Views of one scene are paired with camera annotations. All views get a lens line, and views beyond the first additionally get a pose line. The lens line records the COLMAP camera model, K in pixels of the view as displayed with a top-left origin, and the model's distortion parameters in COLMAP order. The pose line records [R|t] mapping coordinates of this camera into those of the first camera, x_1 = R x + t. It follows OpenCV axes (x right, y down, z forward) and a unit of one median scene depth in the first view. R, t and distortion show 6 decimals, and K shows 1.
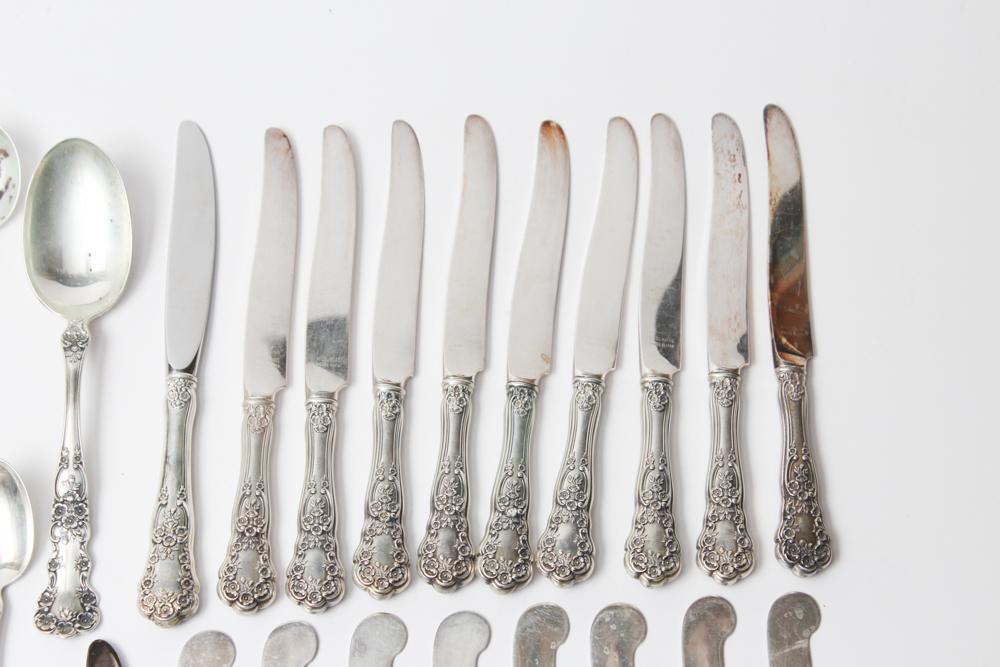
lens RADIAL K [[2487.3, 0, 500.0], [0, 2487.3, 333.5], [0, 0, 1]] dist [0.085618, 0.392812]
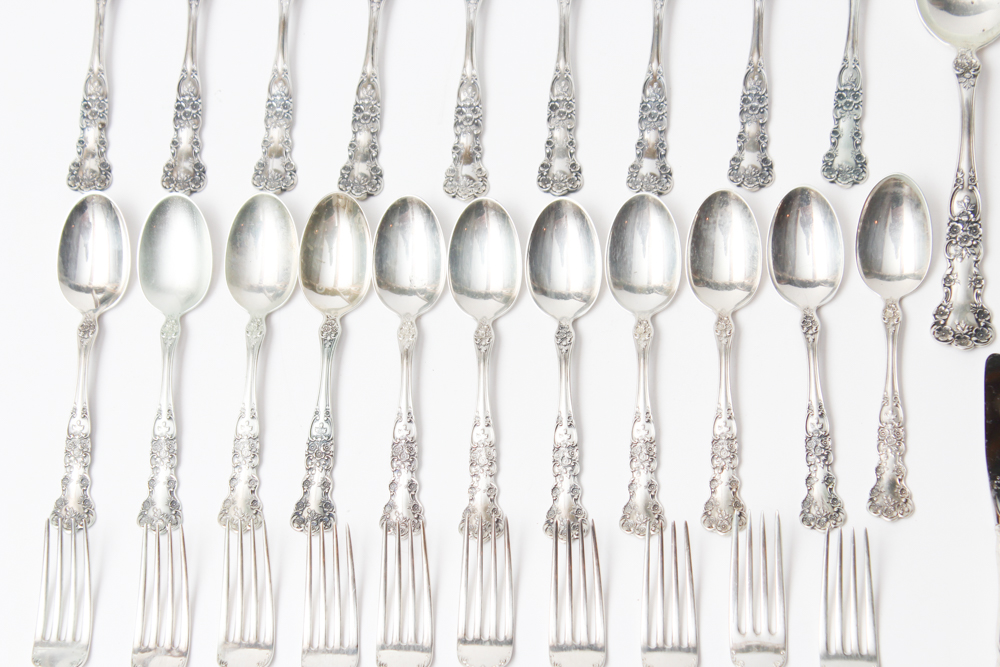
lens RADIAL K [[2487.3, 0, 500.0], [0, 2487.3, 333.5], [0, 0, 1]] dist [0.085618, 0.392812]
pose [[0.990706, 0.062581, -0.120772, -0.235857], [-0.056826, 0.997105, 0.050522, 0.072657], [0.123584, -0.043189, 0.991394, -0.048296]]
